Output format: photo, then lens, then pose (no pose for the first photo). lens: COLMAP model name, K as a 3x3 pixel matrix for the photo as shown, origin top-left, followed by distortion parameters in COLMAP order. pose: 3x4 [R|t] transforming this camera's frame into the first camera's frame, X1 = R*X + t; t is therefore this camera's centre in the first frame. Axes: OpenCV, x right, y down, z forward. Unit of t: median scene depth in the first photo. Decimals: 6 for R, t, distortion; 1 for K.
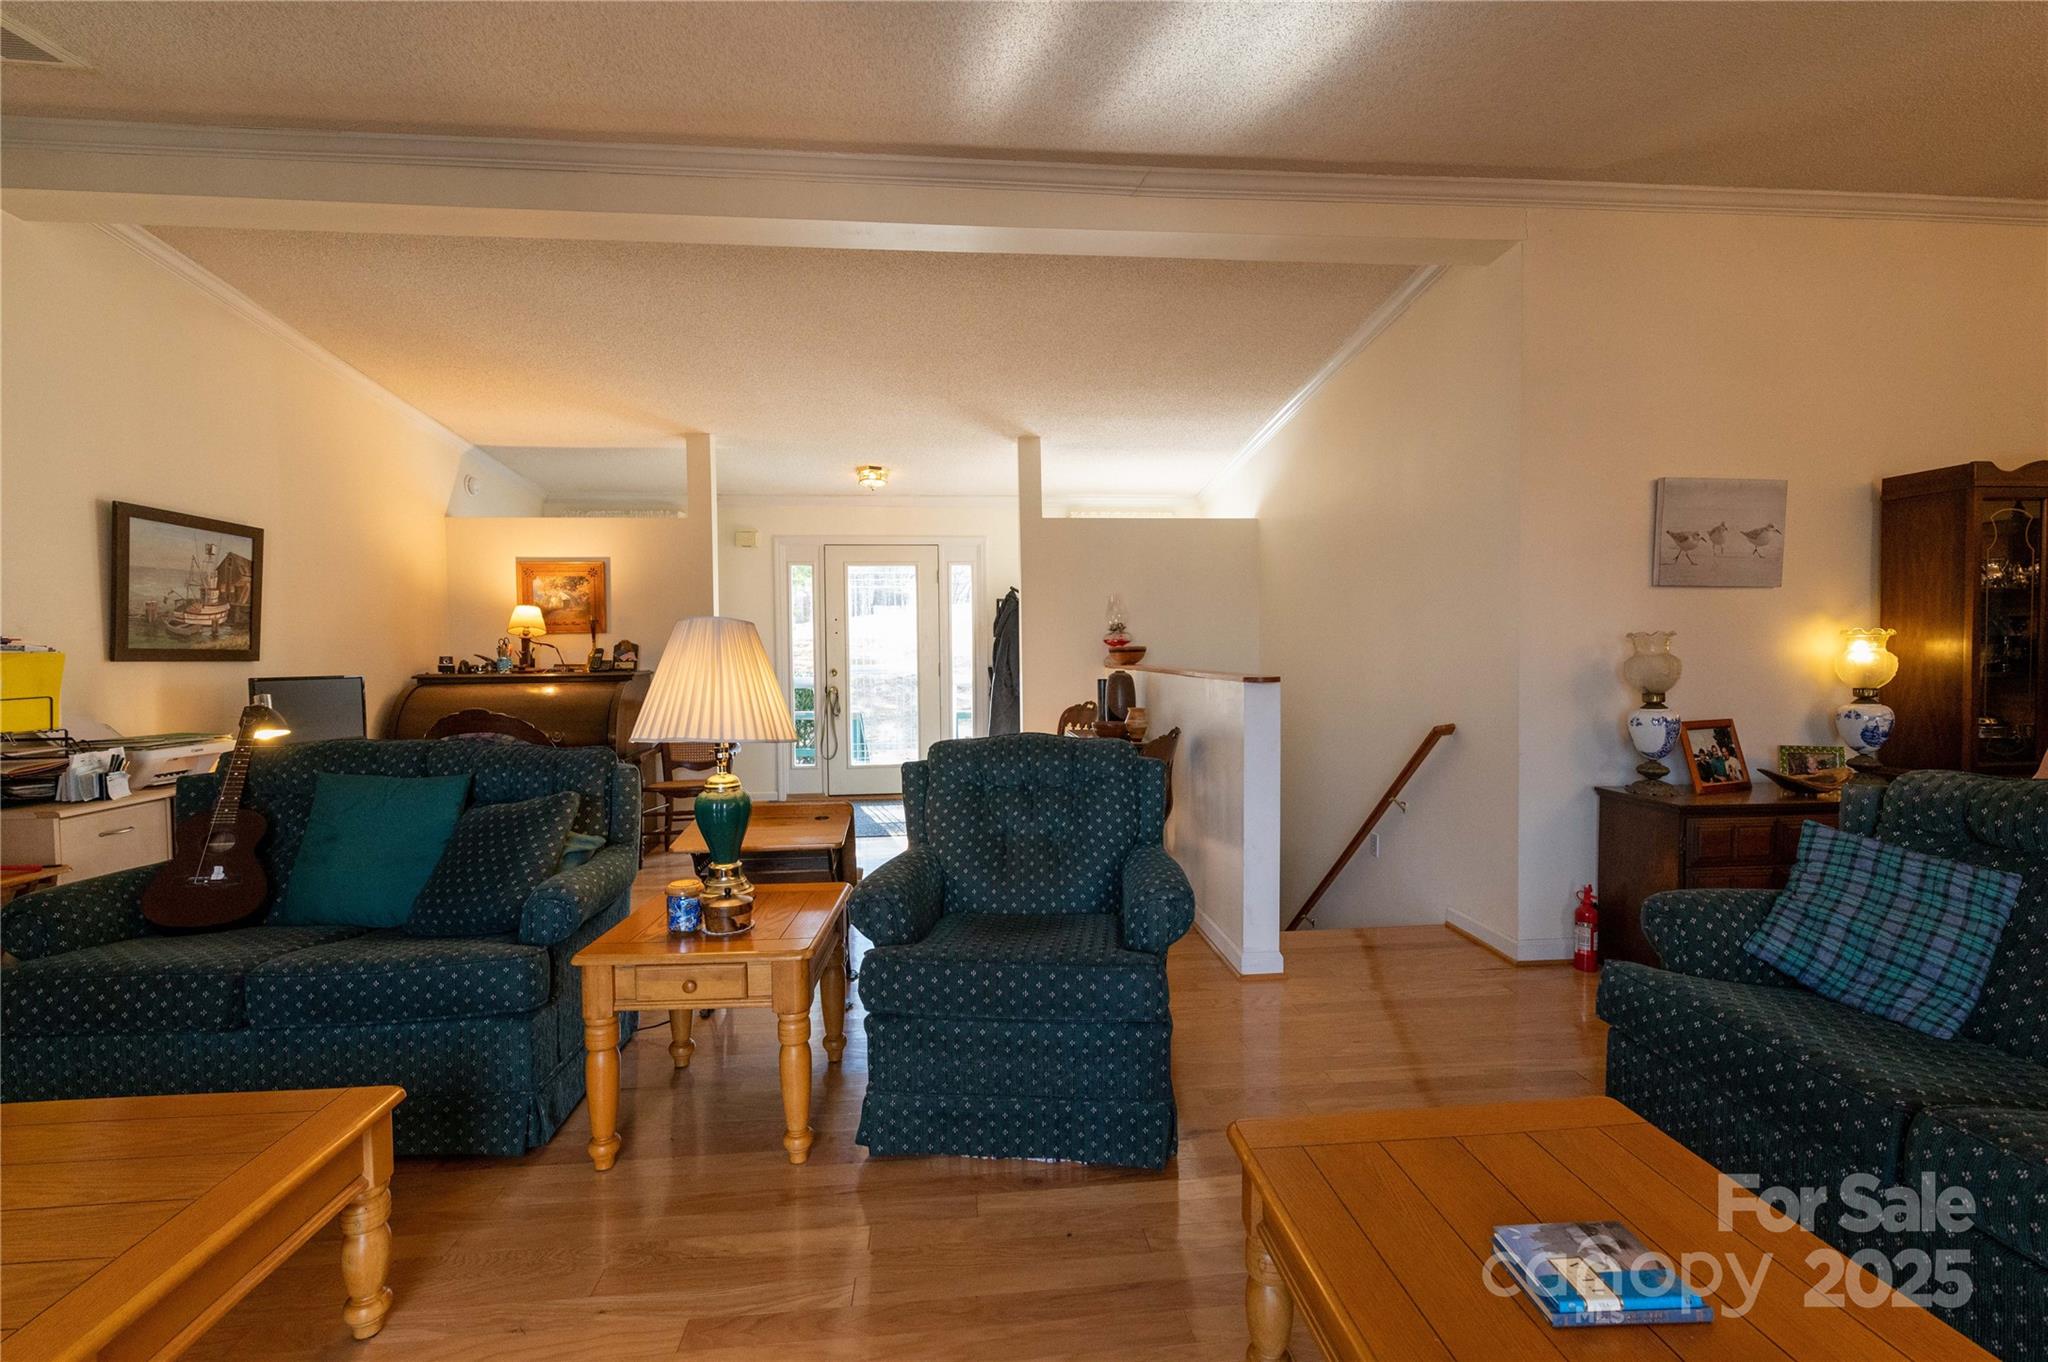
lens RADIAL K [[873.4, 0, 1021.2], [0, 873.4, 678.4], [0, 0, 1]] dist [-0.002774, 0.000708]
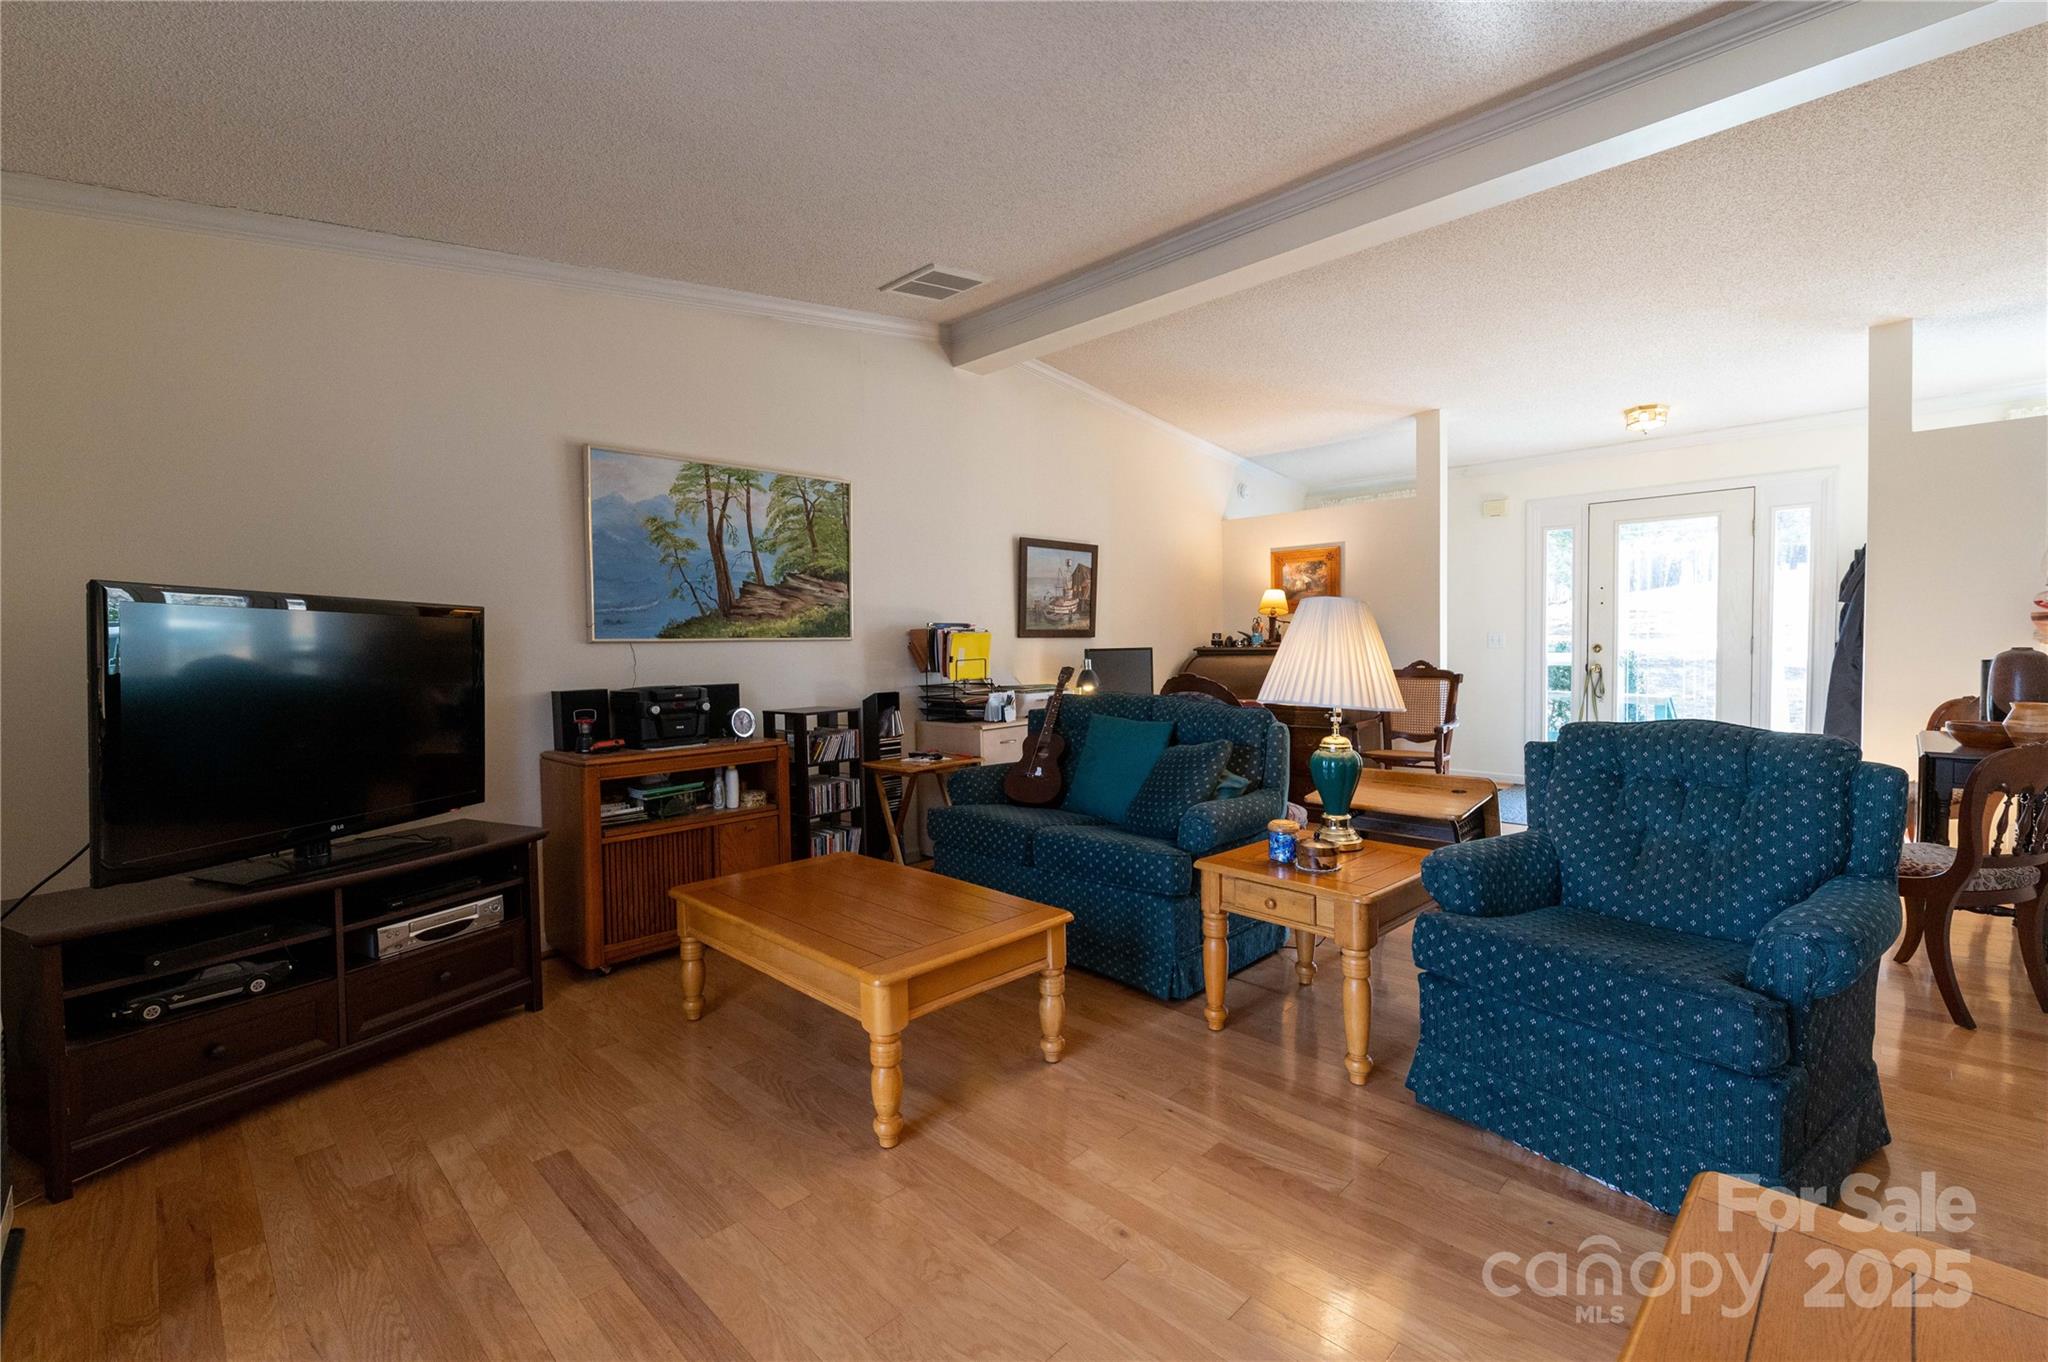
lens RADIAL K [[873.4, 0, 1025.9], [0, 873.4, 677.9], [0, 0, 1]] dist [-0.002774, 0.000708]
pose [[0.642317, 0.031927, -0.765774, 0.250056], [-0.010628, 0.999407, 0.032754, 0.001671], [0.766366, -0.012900, 0.642275, -0.030200]]
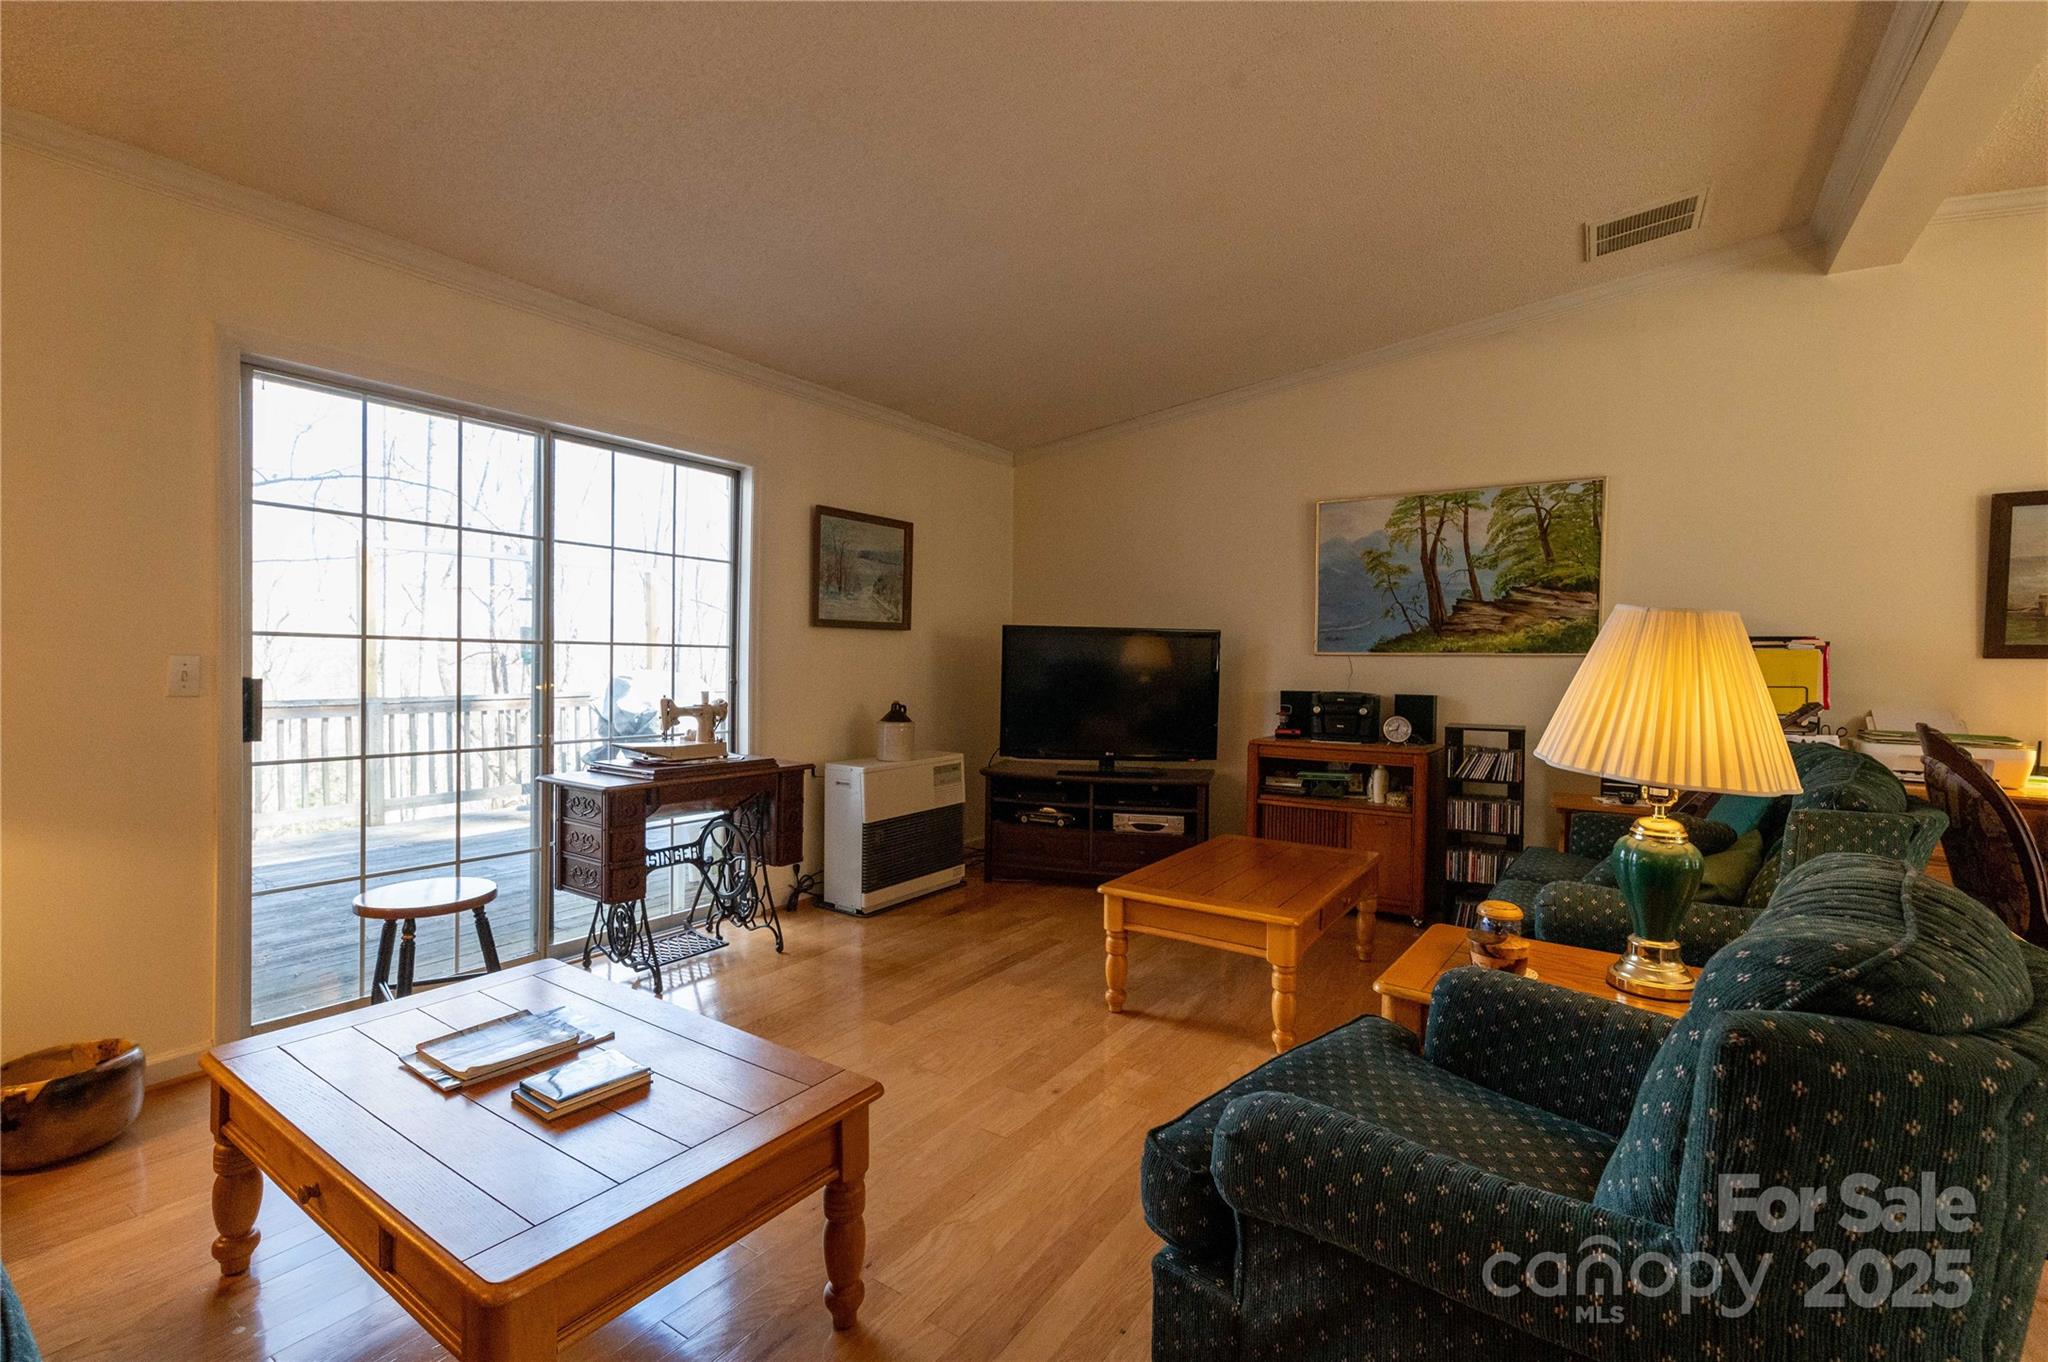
lens RADIAL K [[900.7, 0, 1025.0], [0, 900.7, 682.9], [0, 0, 1]] dist [0.003388, 0.000023]
pose [[-0.628999, 0.028786, -0.776873, 0.544090], [-0.020973, 0.998322, 0.053972, -0.030754], [0.777124, 0.050241, -0.627339, 1.005425]]
